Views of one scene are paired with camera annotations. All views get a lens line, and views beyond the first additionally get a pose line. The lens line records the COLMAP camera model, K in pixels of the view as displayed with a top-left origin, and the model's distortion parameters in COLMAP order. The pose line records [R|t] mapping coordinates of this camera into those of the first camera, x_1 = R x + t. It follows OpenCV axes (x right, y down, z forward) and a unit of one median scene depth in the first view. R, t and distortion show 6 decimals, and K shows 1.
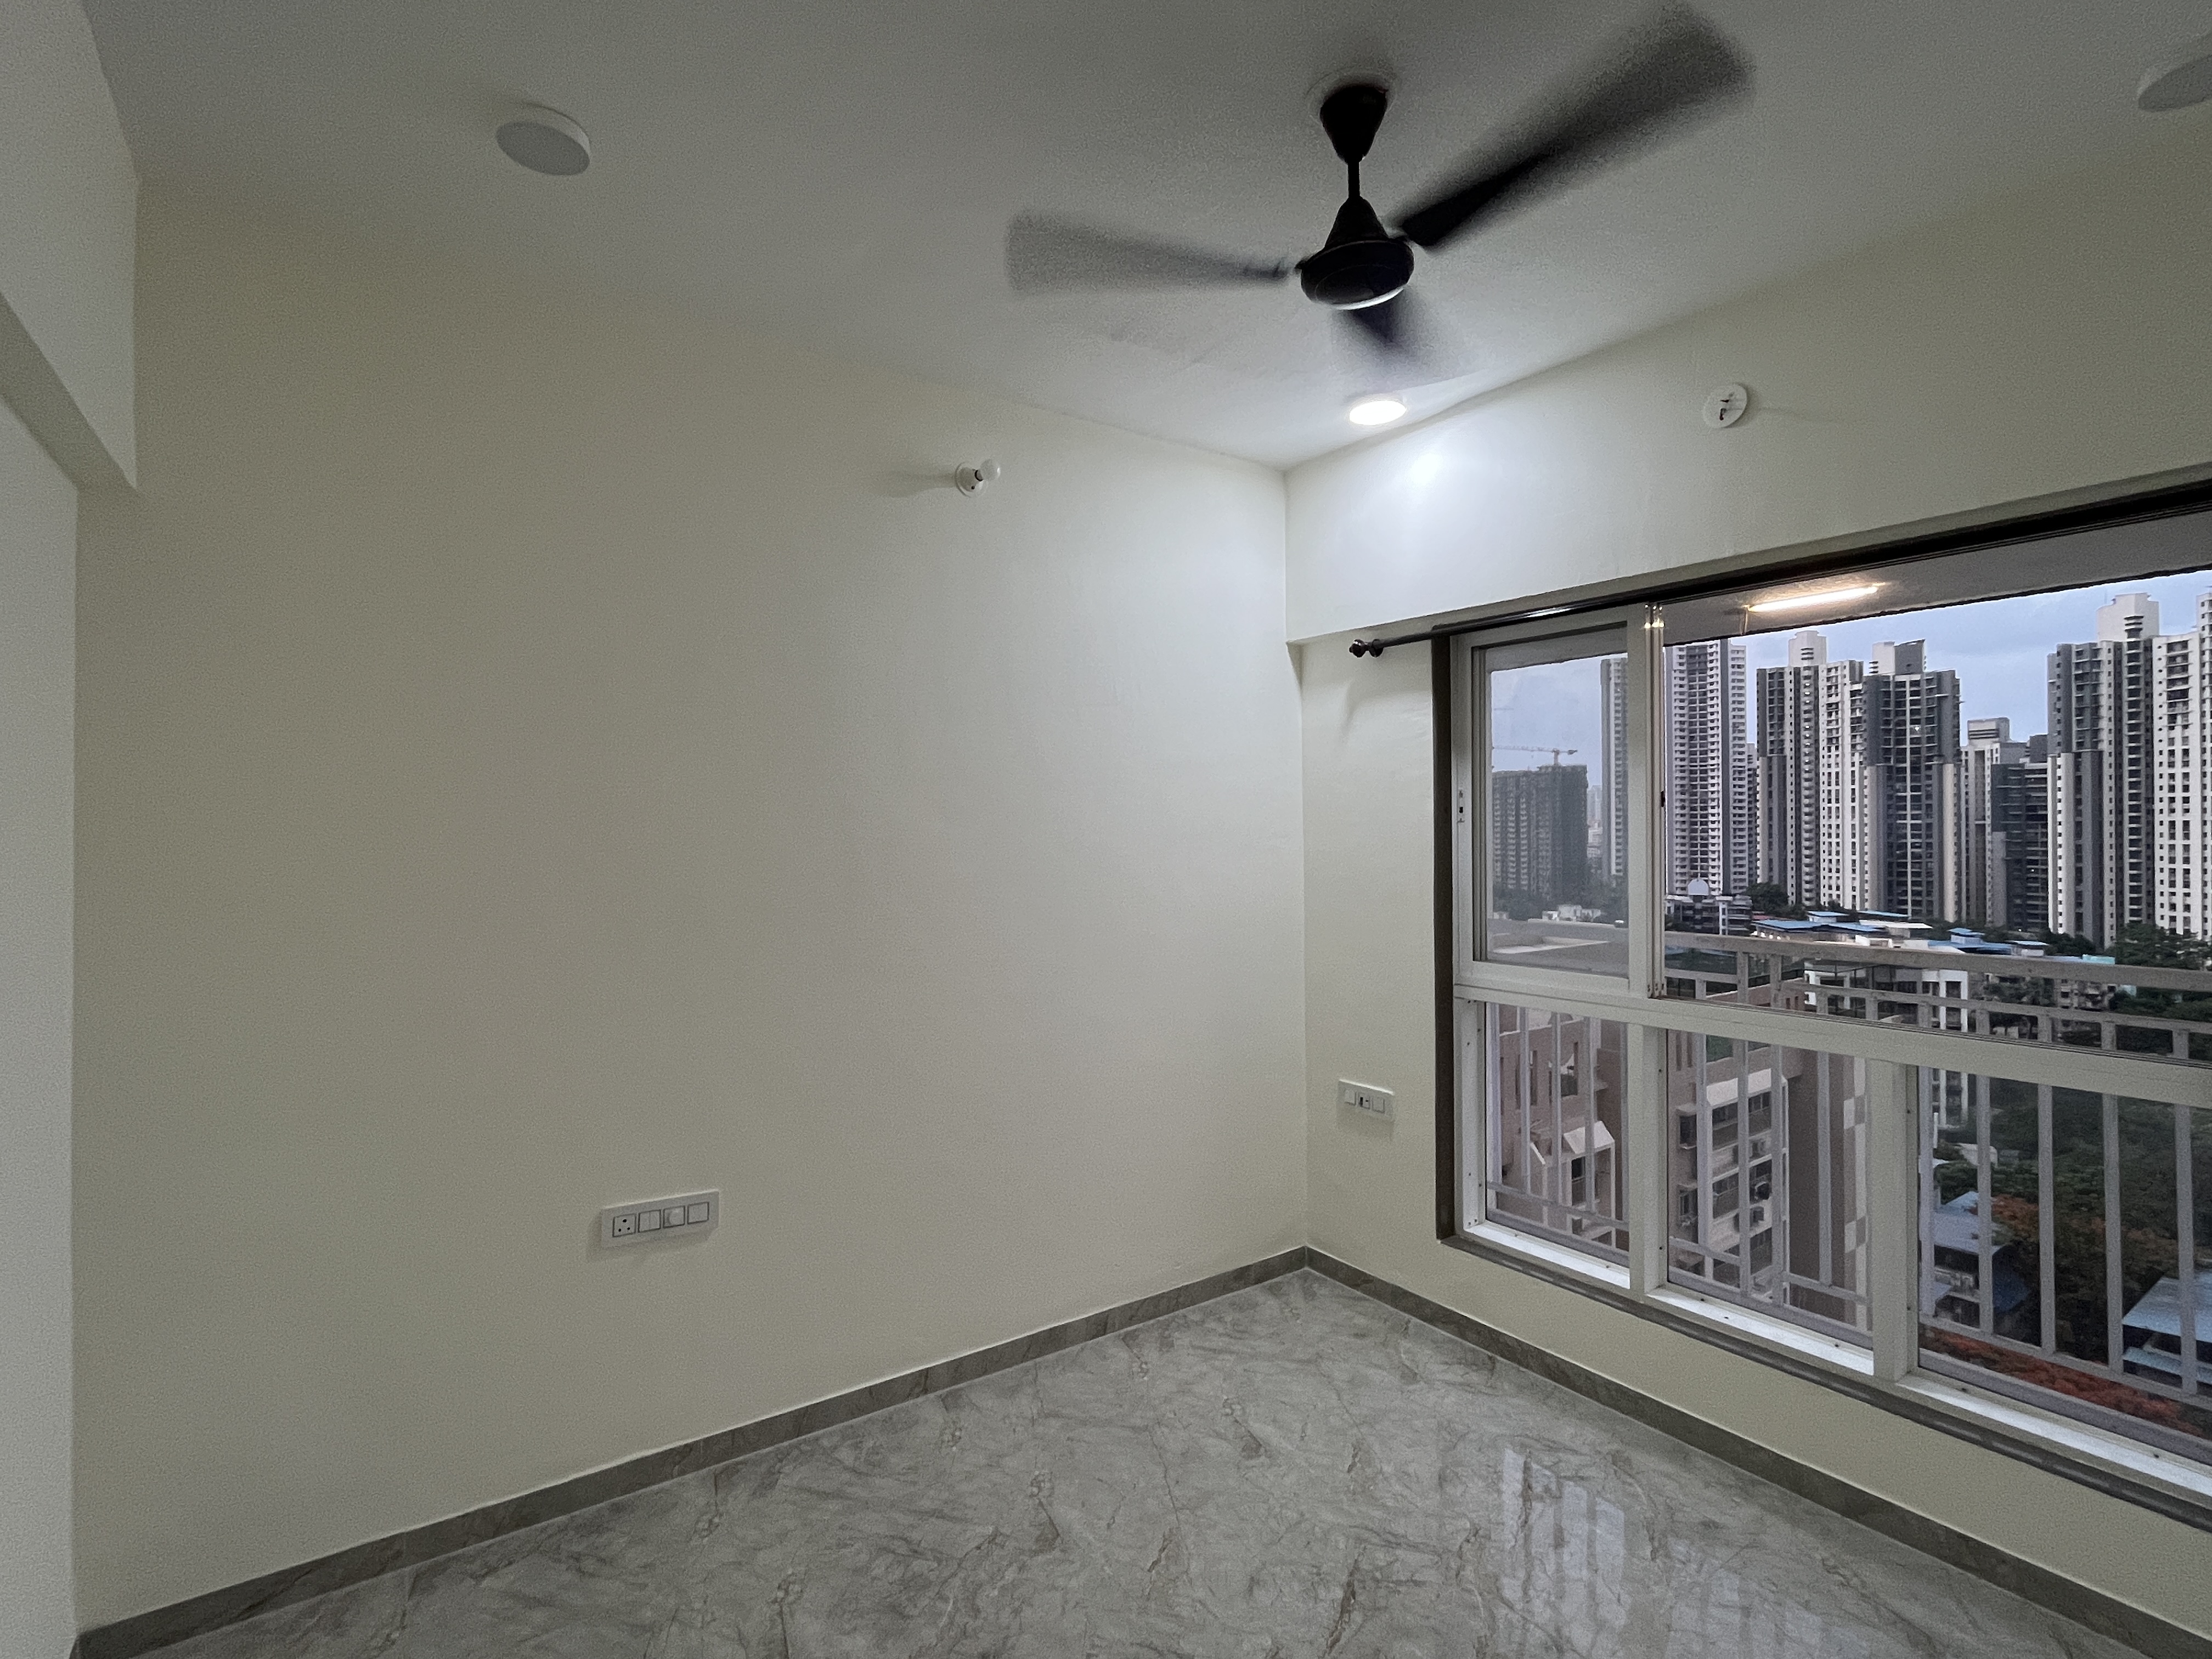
lens RADIAL K [[1049.7, 0, 1106.0], [0, 1049.7, 829.5], [0, 0, 1]] dist [0.000564, -0.004874]
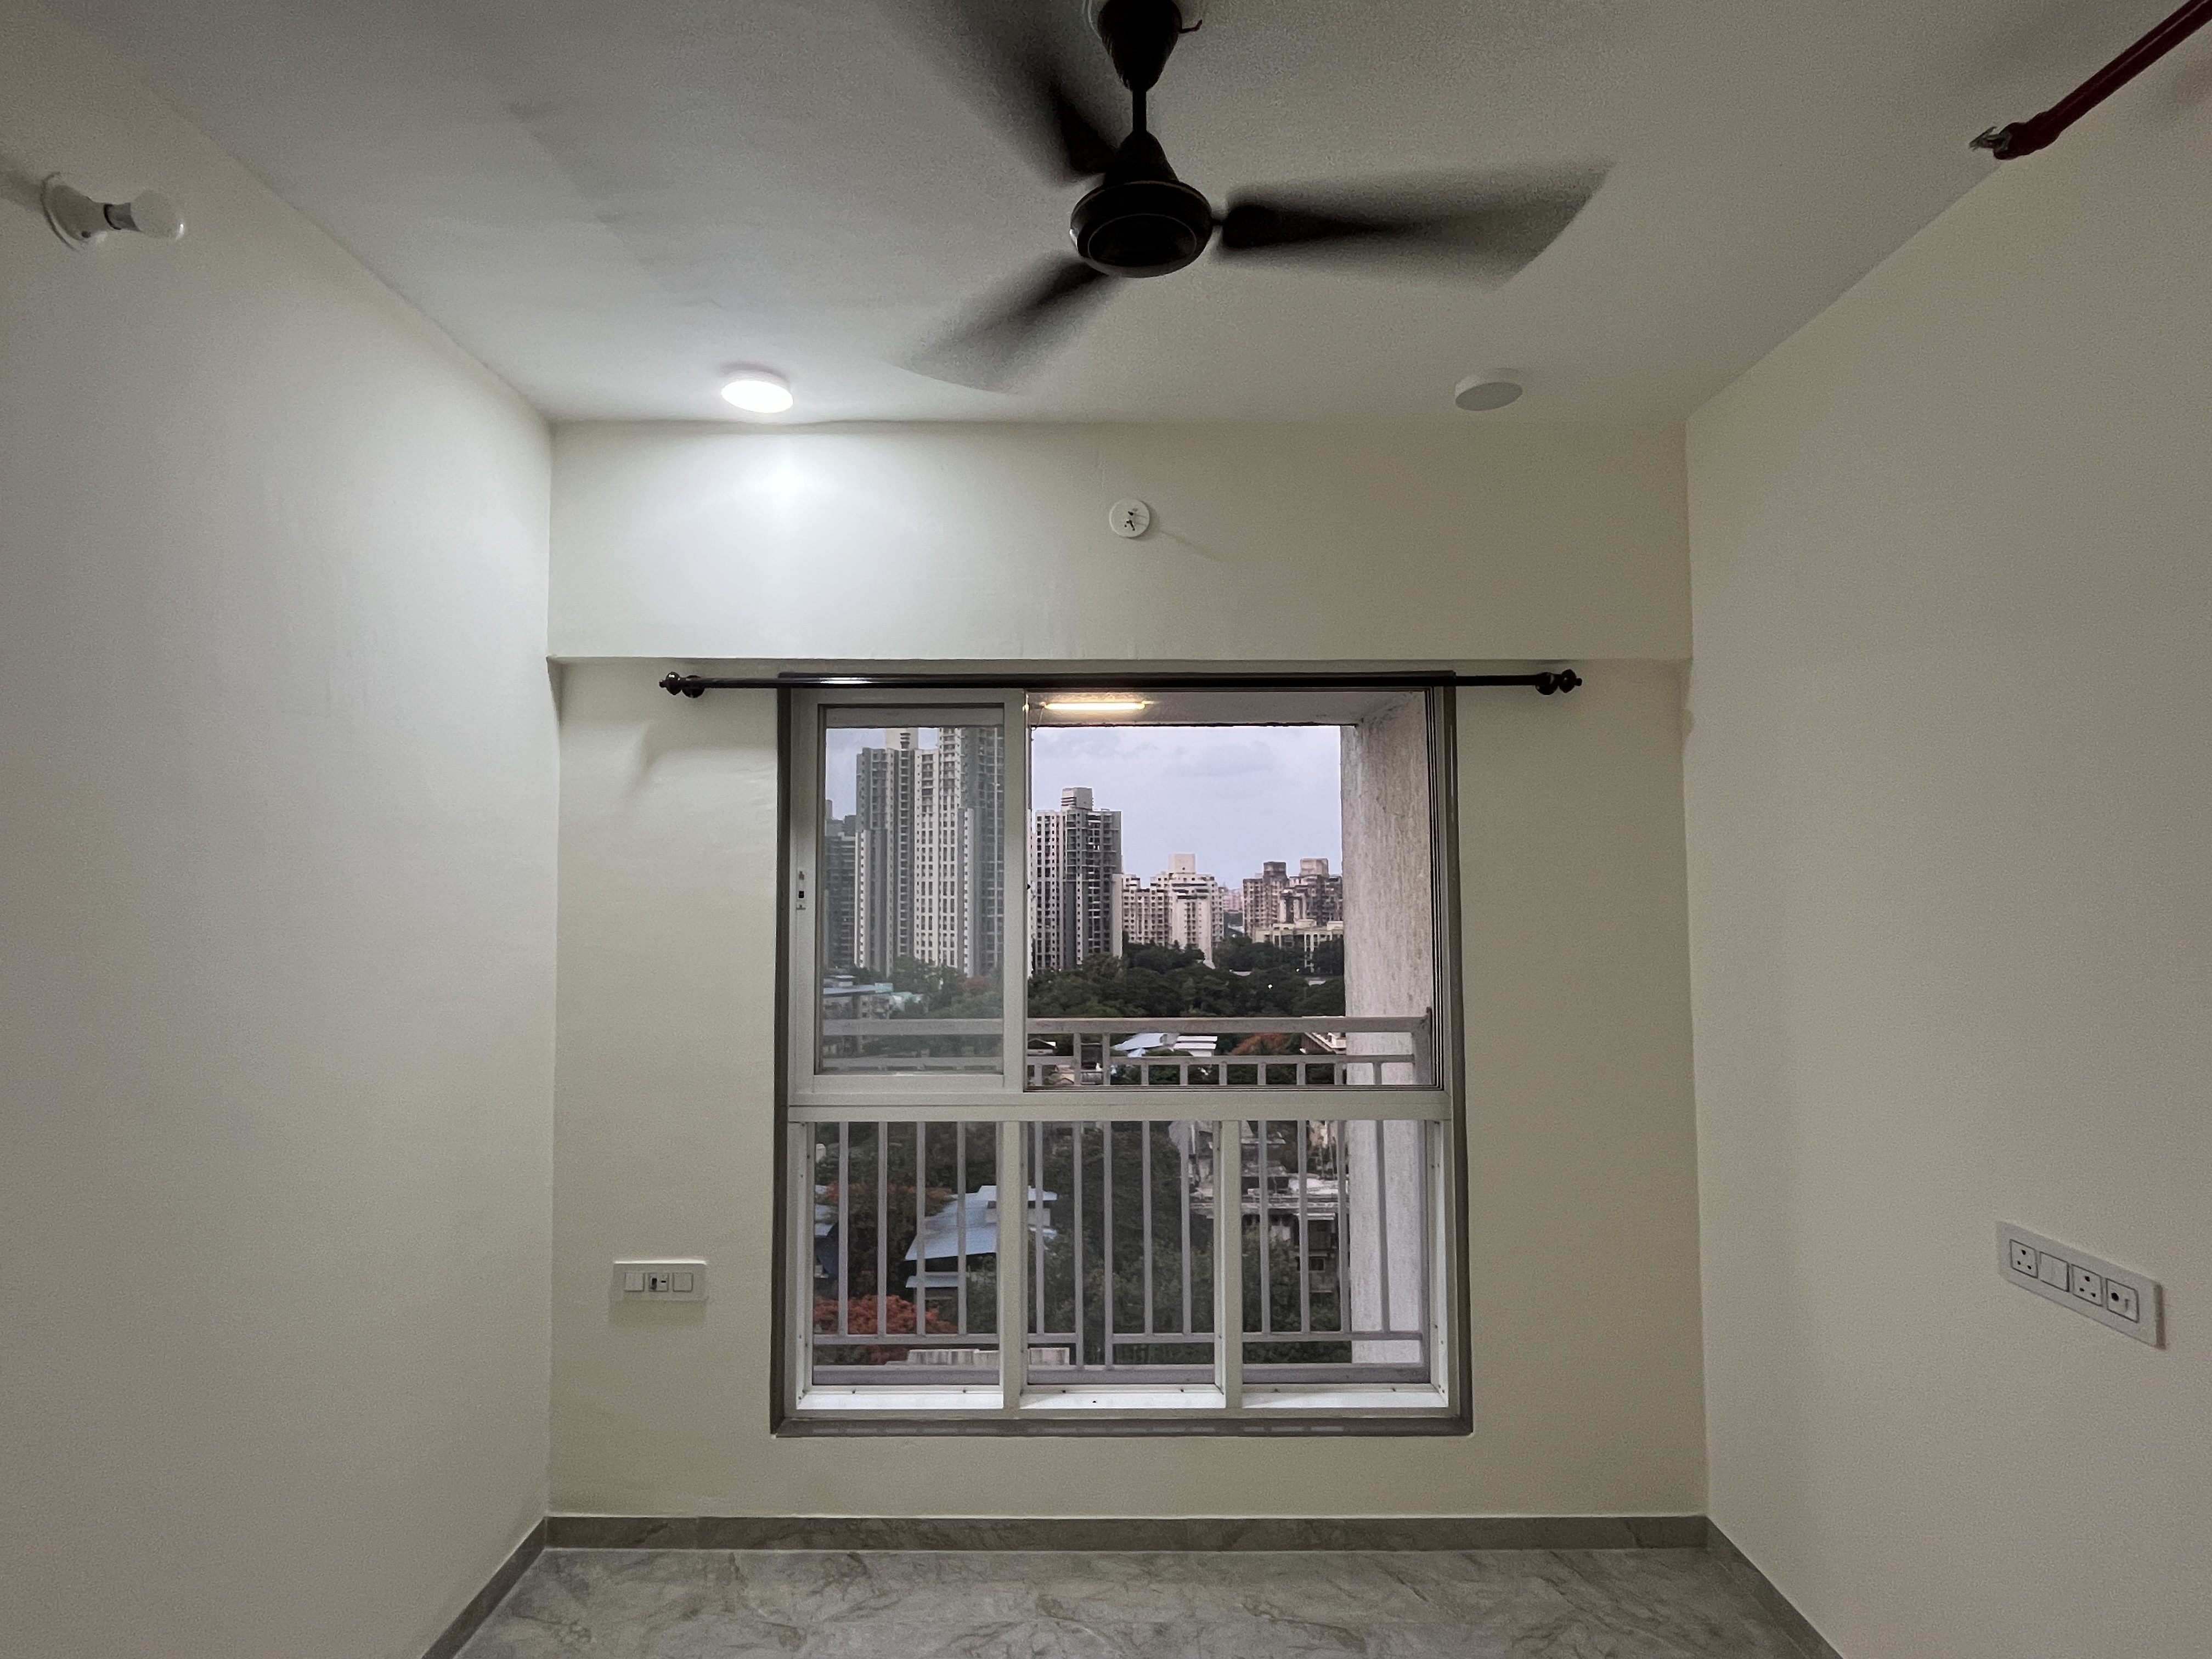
lens RADIAL K [[1049.7, 0, 1106.0], [0, 1049.7, 829.5], [0, 0, 1]] dist [0.000564, -0.004874]
pose [[0.582793, 0.044178, 0.811419, -0.211393], [0.001966, 0.998442, -0.055773, -0.024513], [-0.812618, 0.034099, 0.581798, 0.325478]]
